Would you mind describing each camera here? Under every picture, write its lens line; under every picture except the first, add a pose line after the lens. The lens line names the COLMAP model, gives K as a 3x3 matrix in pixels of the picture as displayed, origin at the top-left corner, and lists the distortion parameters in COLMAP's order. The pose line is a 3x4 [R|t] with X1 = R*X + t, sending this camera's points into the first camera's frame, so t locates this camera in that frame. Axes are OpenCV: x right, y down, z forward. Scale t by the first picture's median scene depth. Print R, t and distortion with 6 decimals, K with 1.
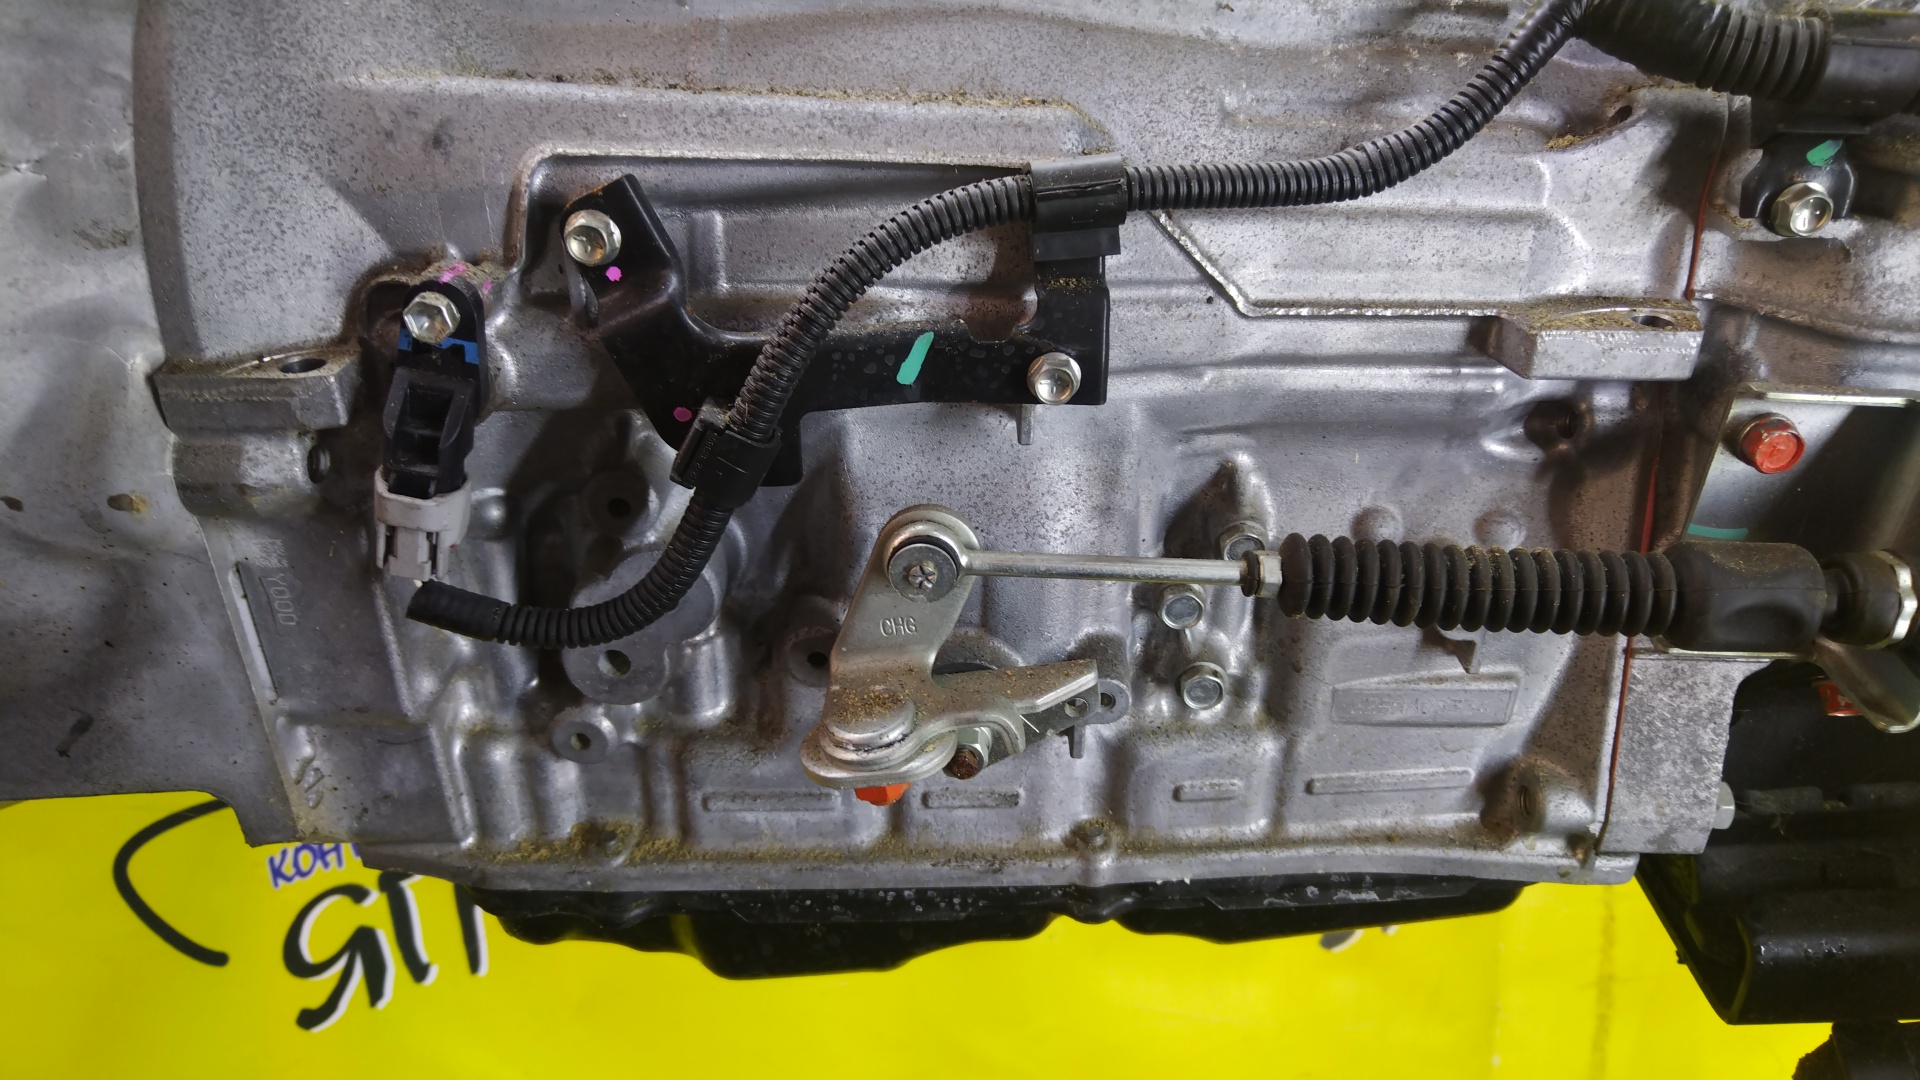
lens RADIAL K [[1461.6, 0, 959.0], [0, 1461.6, 596.8], [0, 0, 1]] dist [-0.001651, 0.001987]
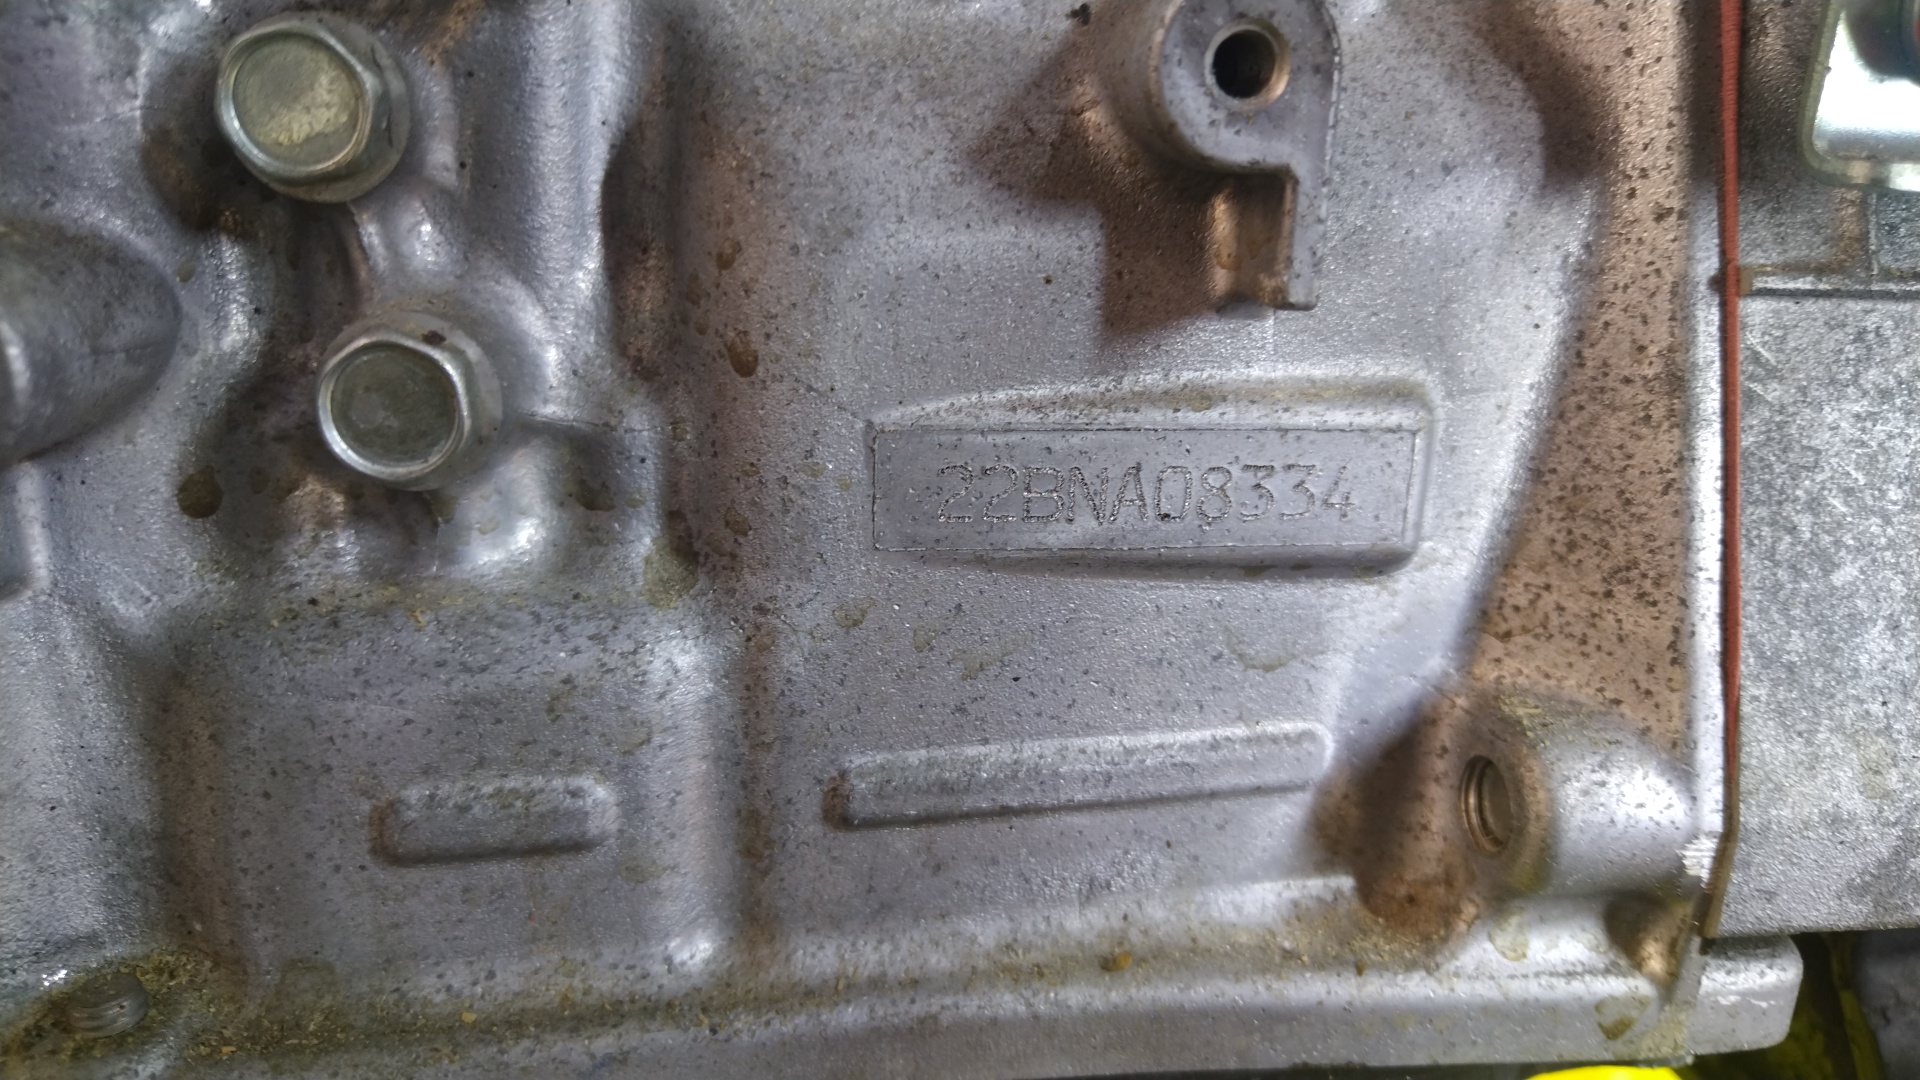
lens RADIAL K [[1511.4, 0, 960.0], [0, 1511.4, 540.0], [0, 0, 1]] dist [-0.124936, 0.132560]
pose [[0.986908, -0.022841, 0.159659, 0.222753], [0.062826, 0.966173, -0.250125, 0.163728], [-0.148546, 0.256881, 0.954959, 0.698928]]
